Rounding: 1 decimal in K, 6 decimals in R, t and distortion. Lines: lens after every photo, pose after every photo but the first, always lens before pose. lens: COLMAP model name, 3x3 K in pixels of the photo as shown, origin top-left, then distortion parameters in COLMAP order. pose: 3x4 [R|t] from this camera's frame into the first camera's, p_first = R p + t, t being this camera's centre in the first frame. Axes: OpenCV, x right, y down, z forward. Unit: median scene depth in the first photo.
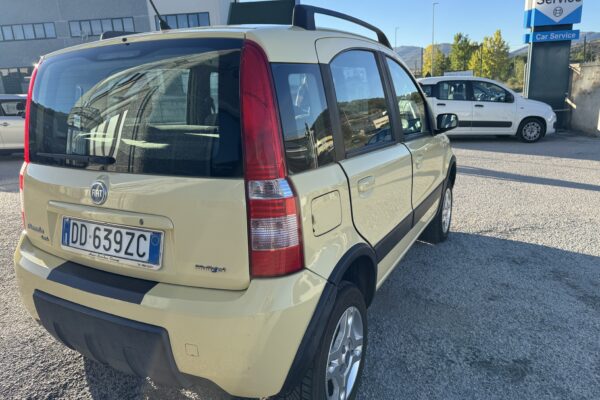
lens RADIAL K [[415.7, 0, 300.1], [0, 415.7, 200.7], [0, 0, 1]] dist [-0.011547, -0.007424]
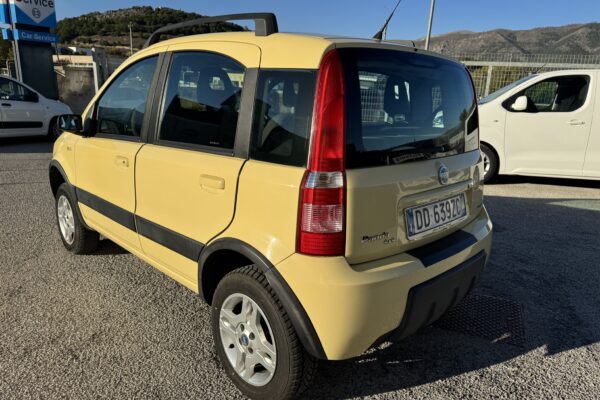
lens RADIAL K [[415.7, 0, 300.4], [0, 415.7, 199.3], [0, 0, 1]] dist [-0.011547, -0.007424]
pose [[0.319524, -0.188005, 0.928740, -1.506619], [0.191307, 0.972736, 0.131093, -0.162614], [-0.928066, 0.135787, 0.346780, 0.820929]]
